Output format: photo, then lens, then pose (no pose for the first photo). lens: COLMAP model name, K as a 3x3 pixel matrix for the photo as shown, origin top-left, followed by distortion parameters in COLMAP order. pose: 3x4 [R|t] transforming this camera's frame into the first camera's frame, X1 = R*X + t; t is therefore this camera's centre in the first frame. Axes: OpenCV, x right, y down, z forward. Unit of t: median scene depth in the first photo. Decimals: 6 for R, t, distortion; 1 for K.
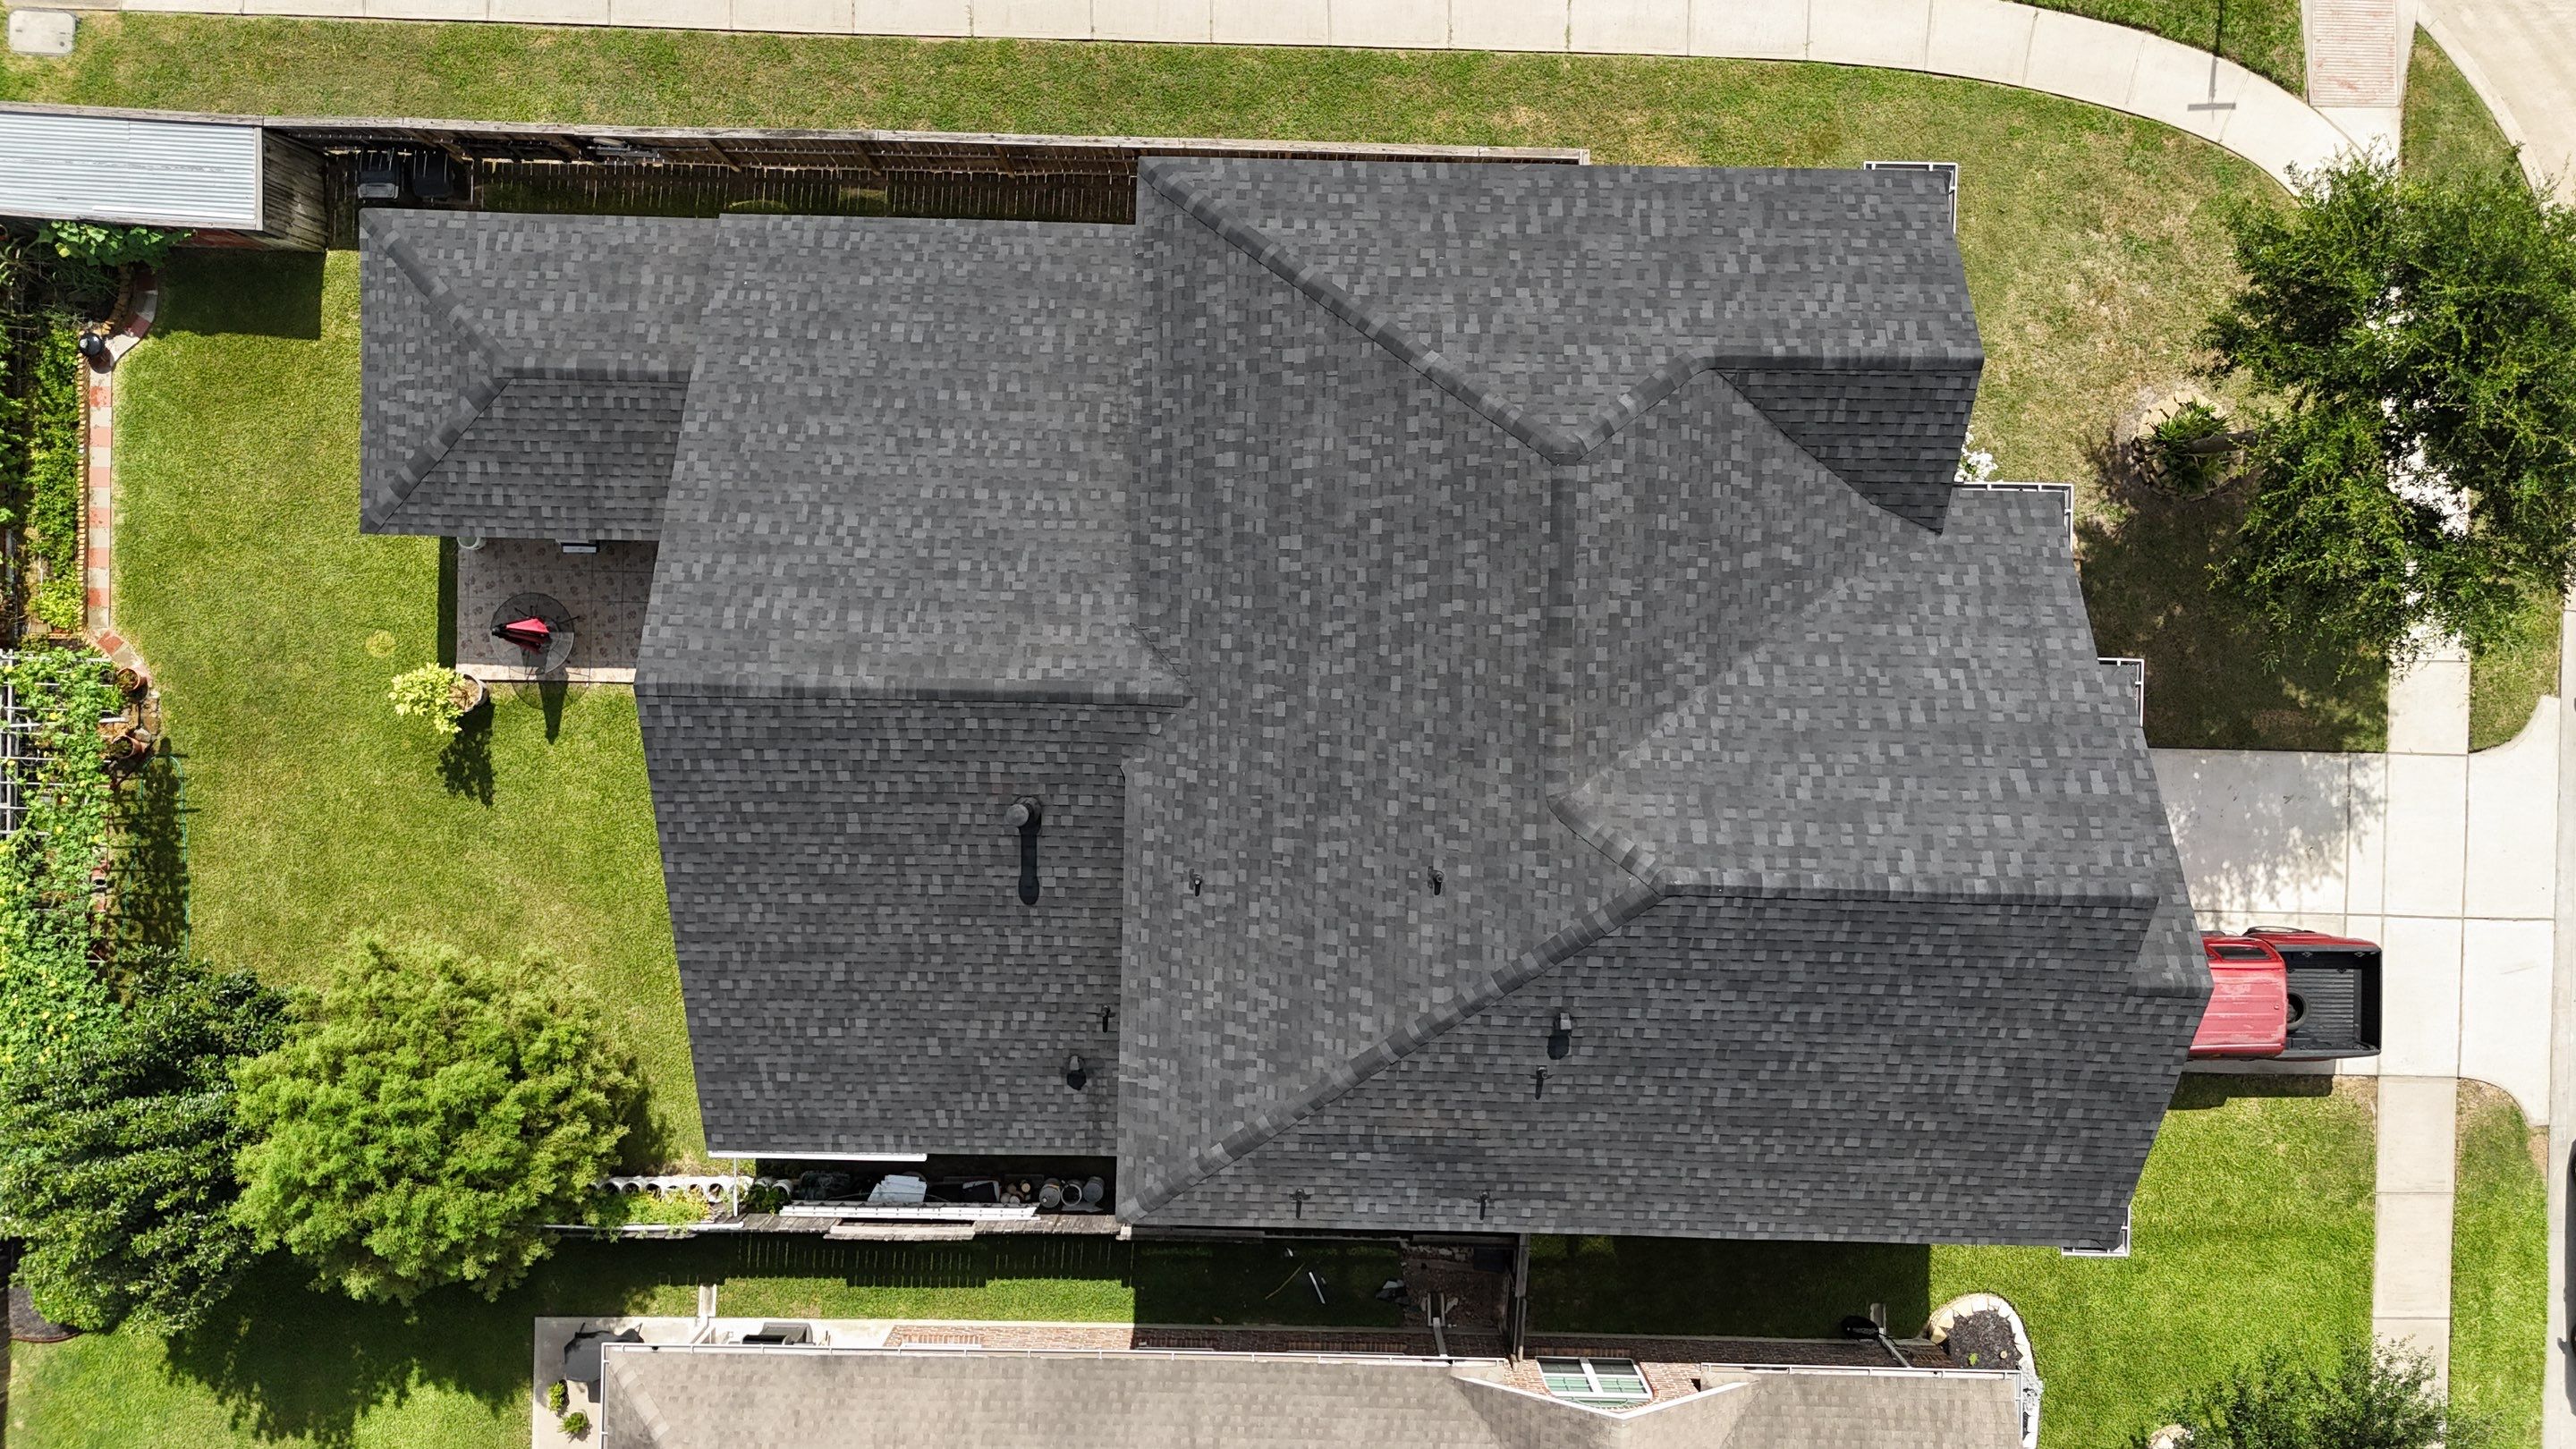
lens RADIAL K [[1892.8, 0, 1285.3], [0, 1892.8, 722.5], [0, 0, 1]] dist [0.084171, -0.096434]
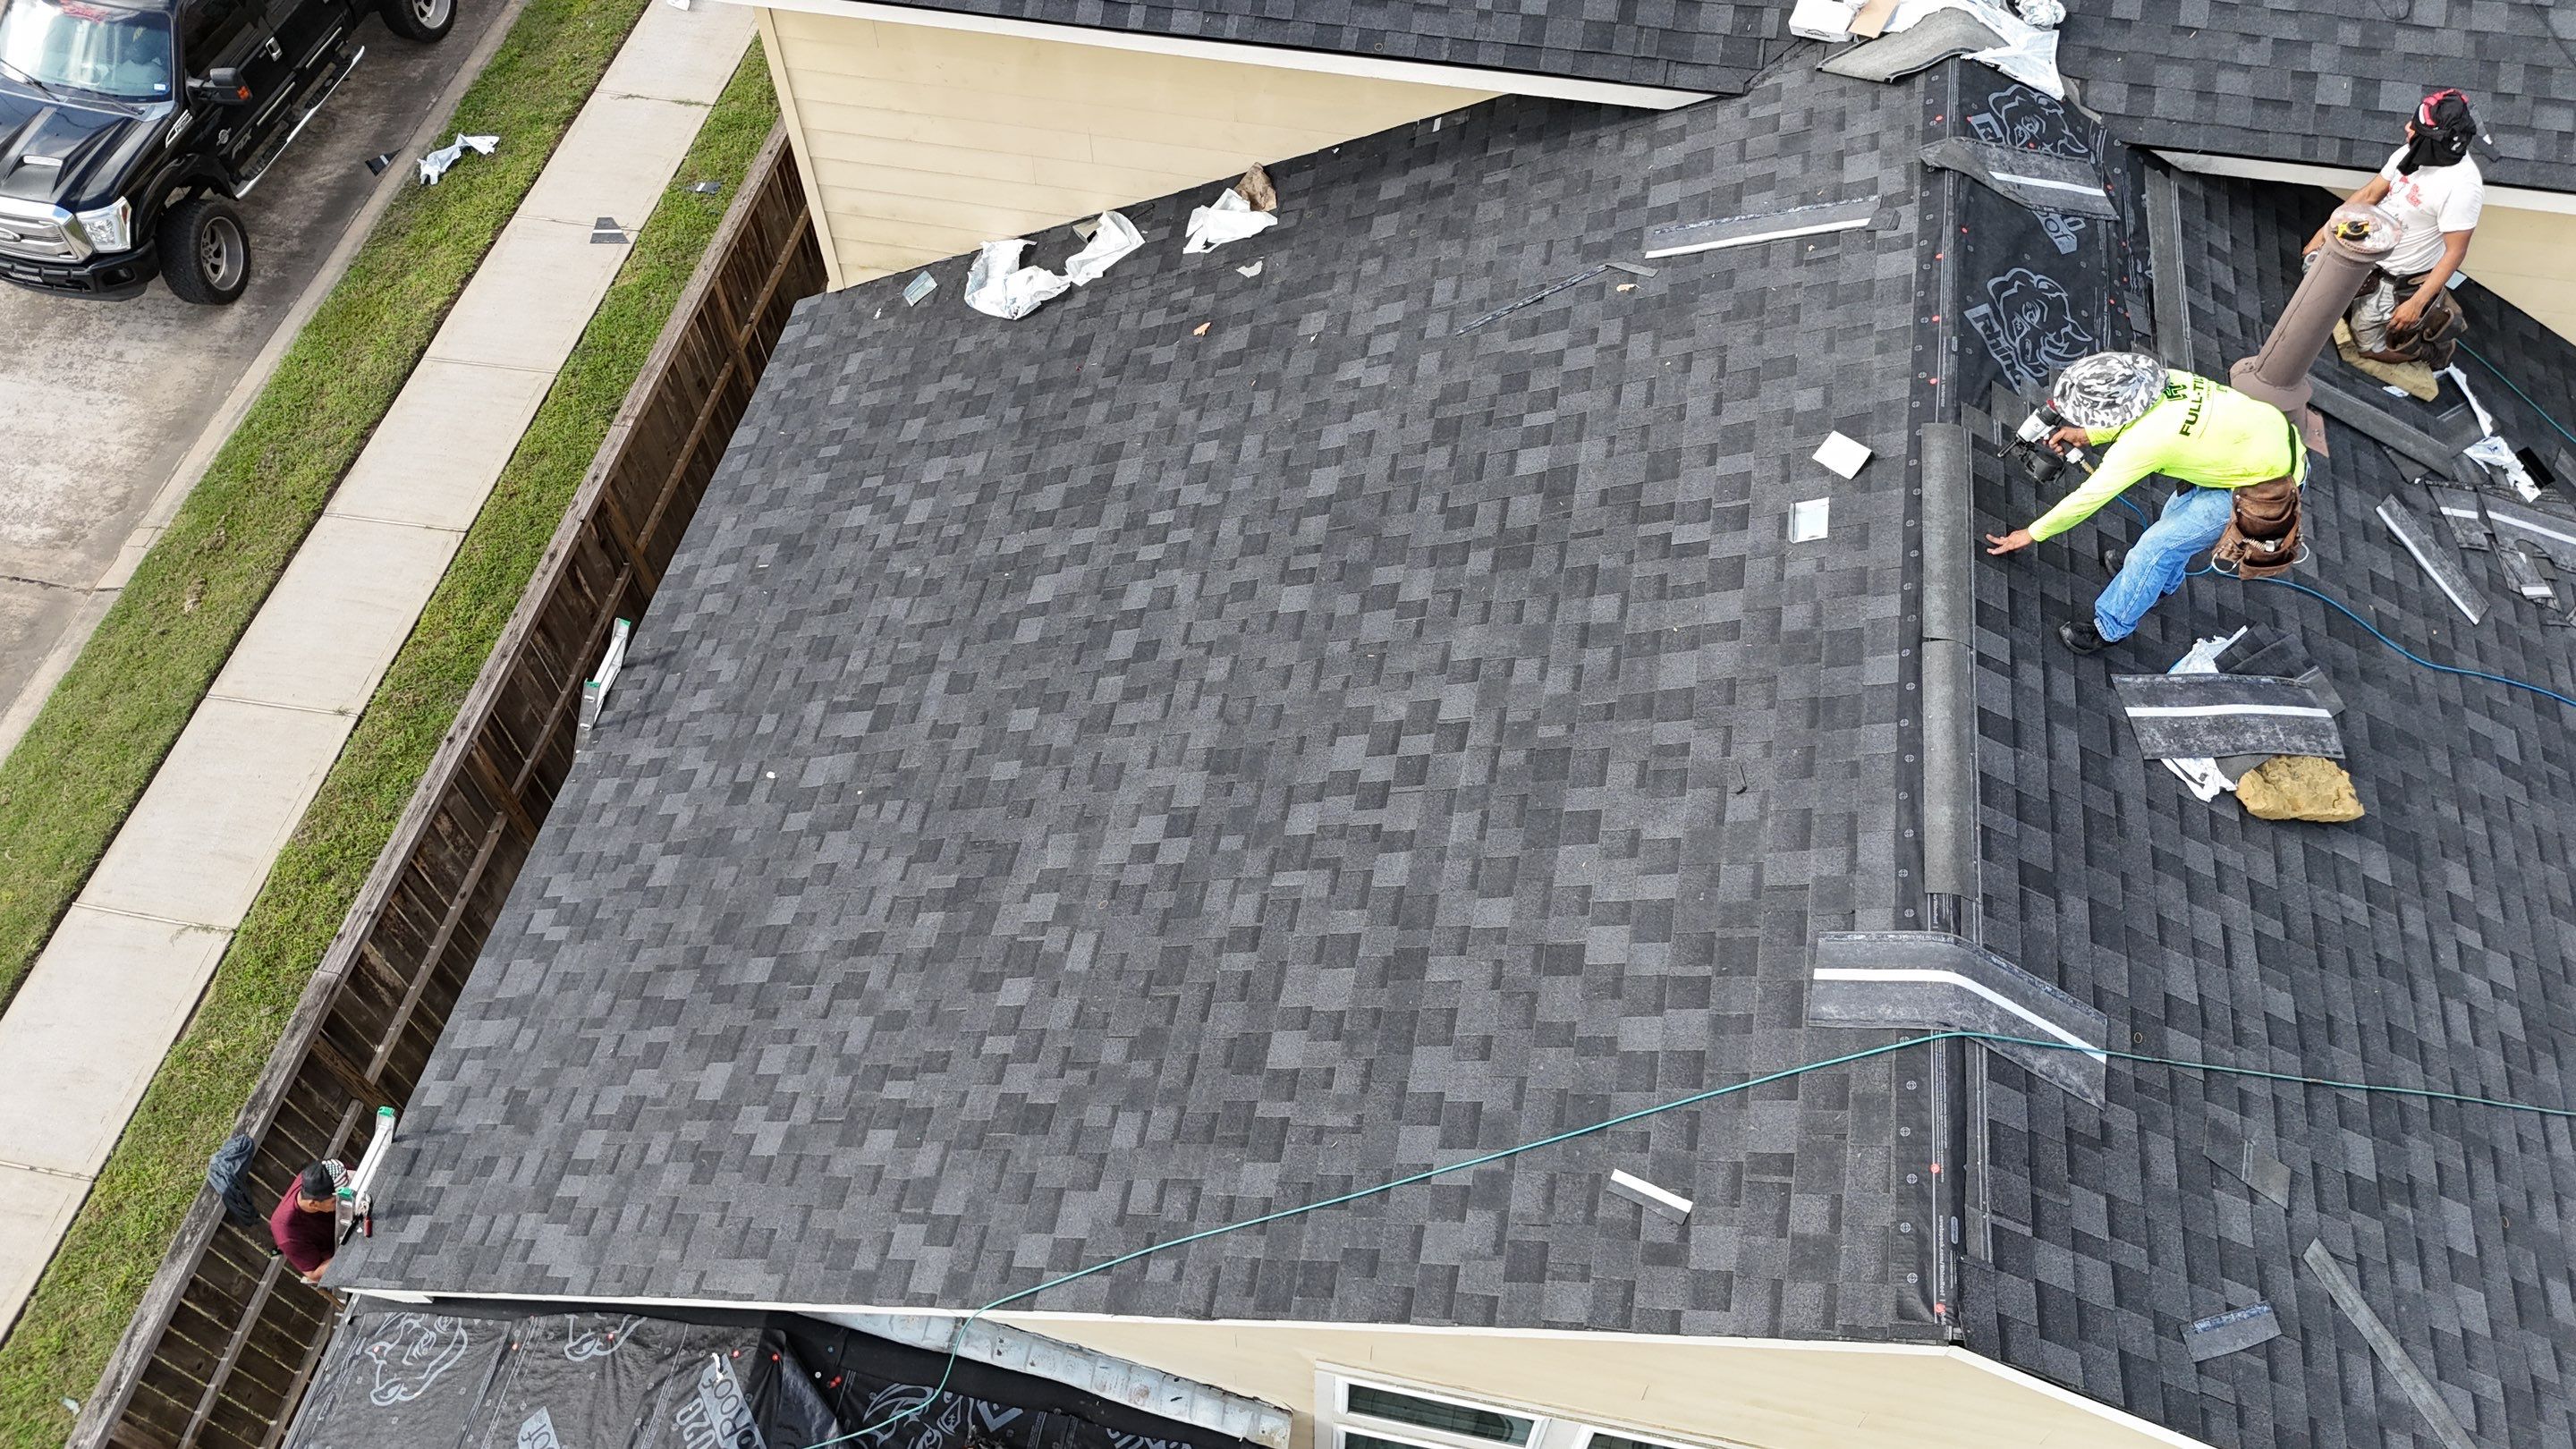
lens RADIAL K [[1892.8, 0, 1290.9], [0, 1892.8, 718.4], [0, 0, 1]] dist [0.084171, -0.096434]
pose [[0.171484, -0.816355, 0.551506, -0.414185], [0.984838, 0.127143, -0.118023, -0.080787], [0.026228, 0.563383, 0.825780, 0.750861]]
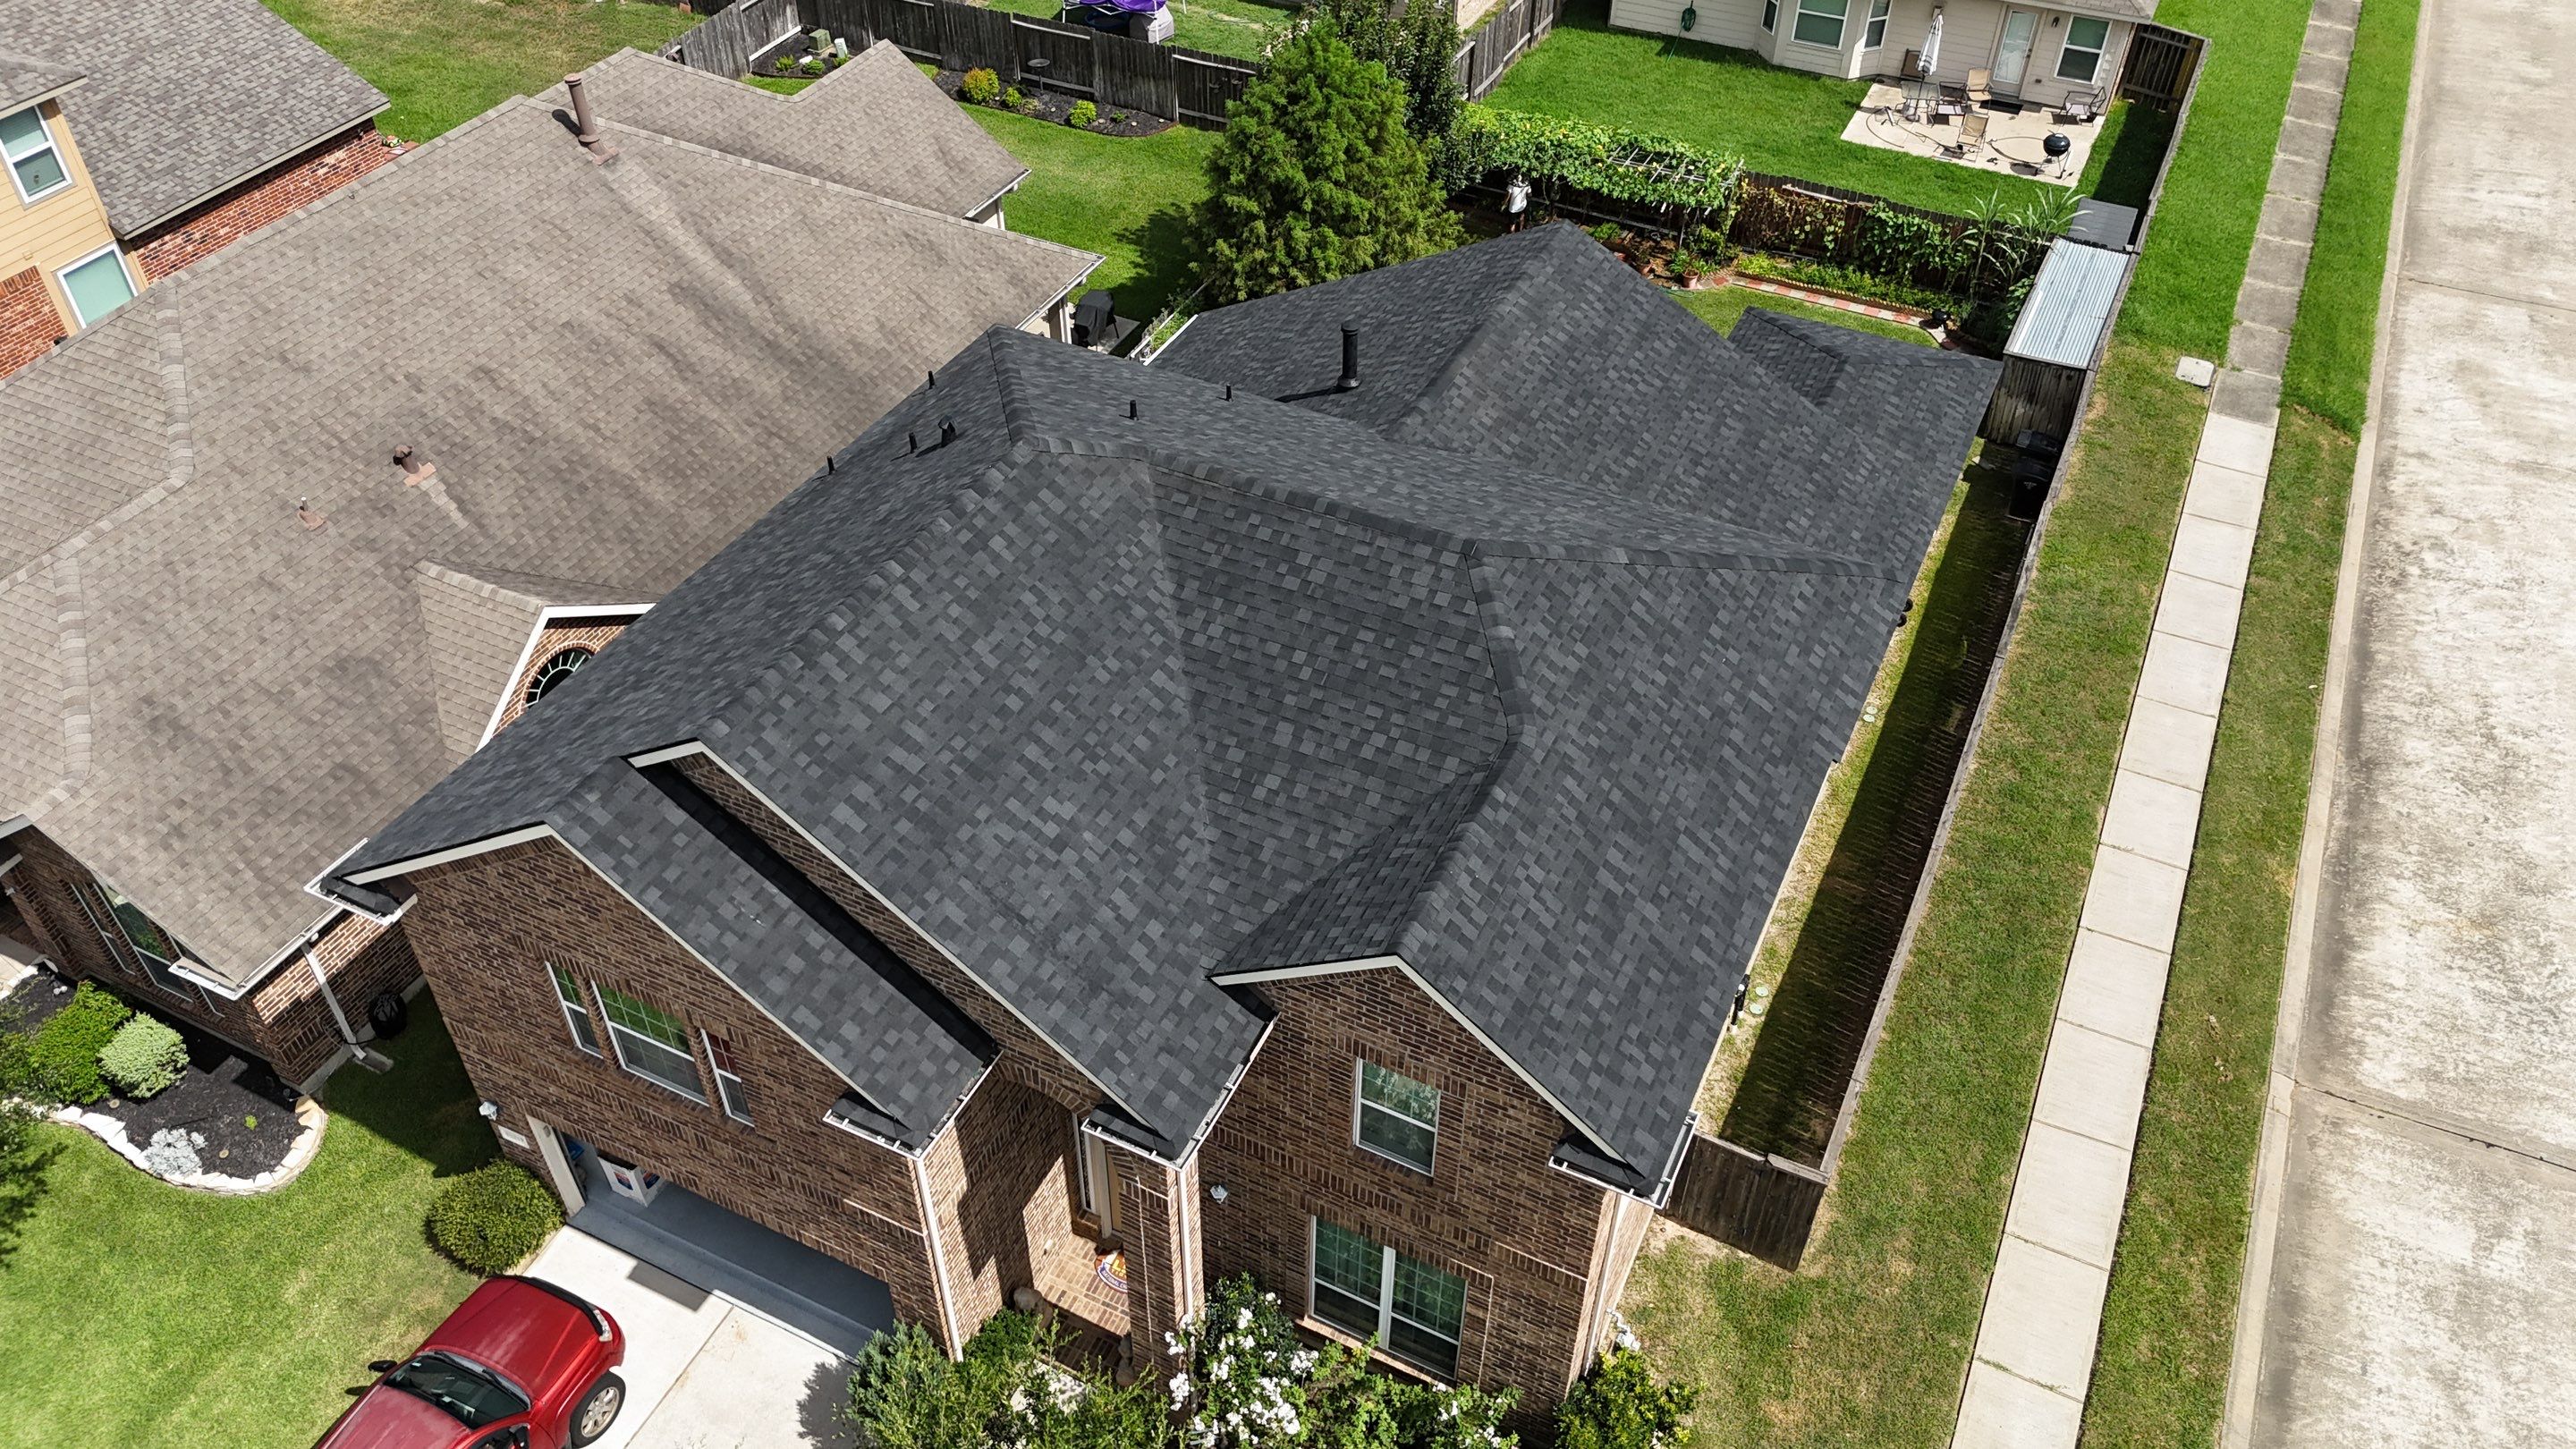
lens RADIAL K [[1892.8, 0, 1294.1], [0, 1892.8, 717.8], [0, 0, 1]] dist [0.084171, -0.096434]
pose [[-0.420402, 0.602613, -0.678321, 0.775436], [-0.907044, -0.298156, 0.297278, -0.323730], [-0.023102, 0.740243, 0.671942, 0.394933]]
